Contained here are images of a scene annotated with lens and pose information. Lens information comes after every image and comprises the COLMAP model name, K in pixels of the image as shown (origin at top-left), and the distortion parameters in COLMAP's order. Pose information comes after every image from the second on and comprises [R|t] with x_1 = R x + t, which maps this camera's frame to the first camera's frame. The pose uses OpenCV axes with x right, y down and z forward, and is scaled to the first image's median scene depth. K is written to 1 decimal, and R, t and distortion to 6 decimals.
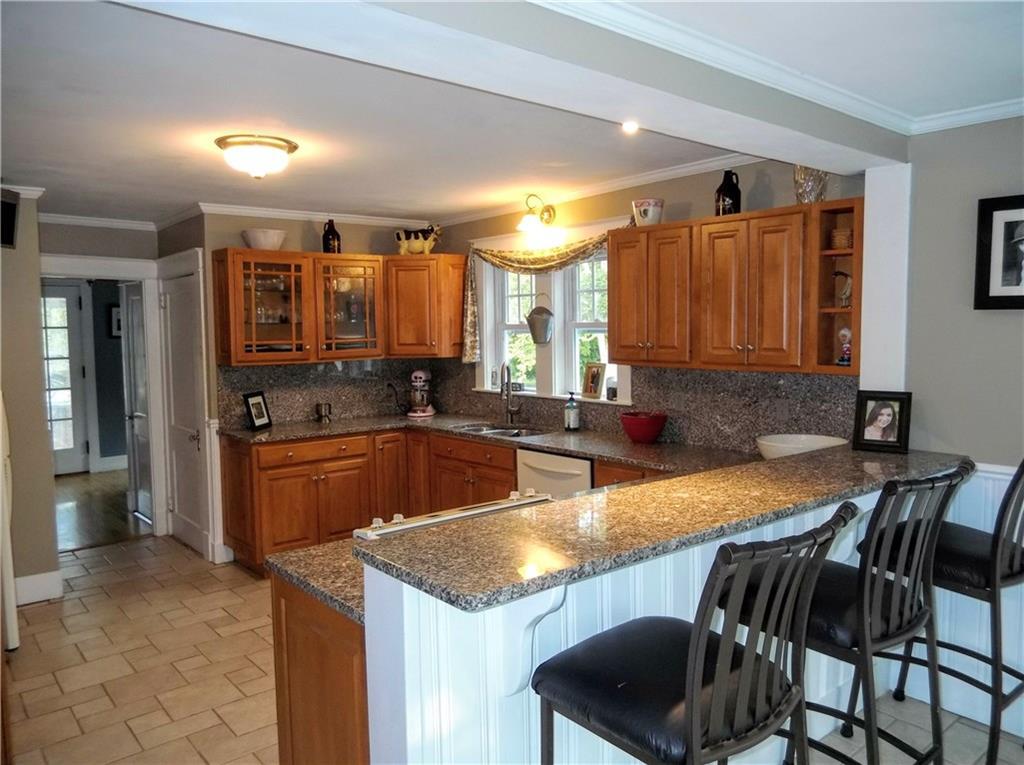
lens RADIAL K [[754.0, 0, 512.0], [0, 754.0, 382.5], [0, 0, 1]] dist [-0.012131, -0.002899]
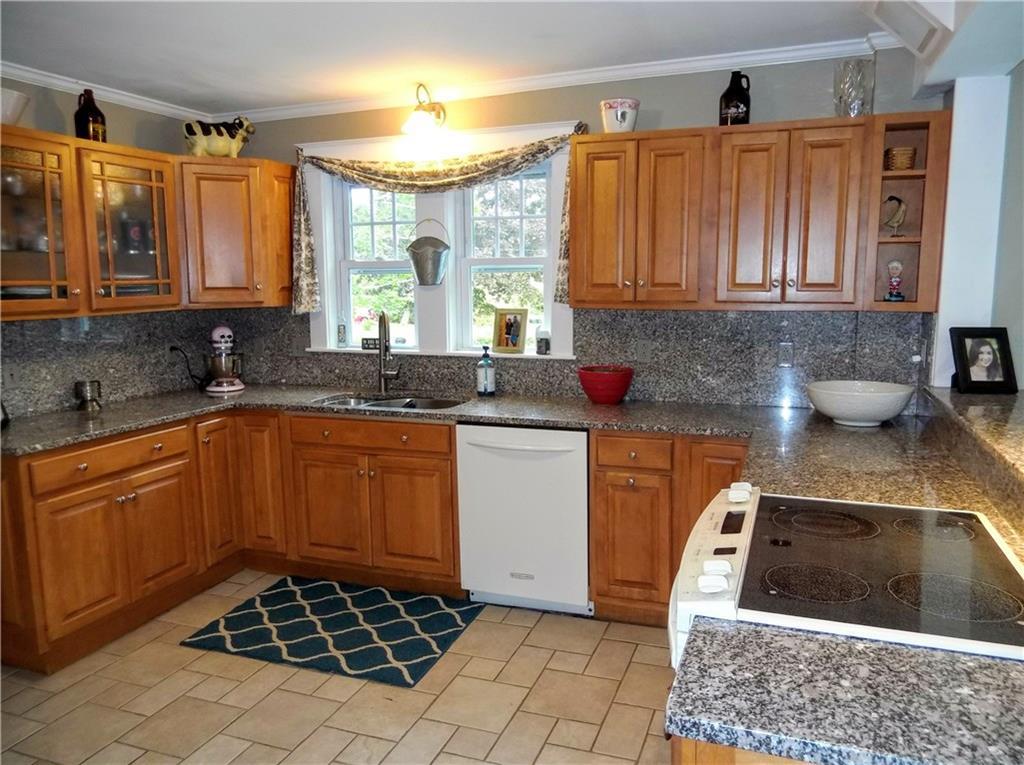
lens RADIAL K [[754.0, 0, 512.0], [0, 754.0, 382.5], [0, 0, 1]] dist [-0.012131, -0.002899]
pose [[0.870271, -0.062042, 0.488650, -0.272685], [0.034310, 0.997262, 0.065513, -0.000405], [-0.491377, -0.040249, 0.870017, 0.289892]]
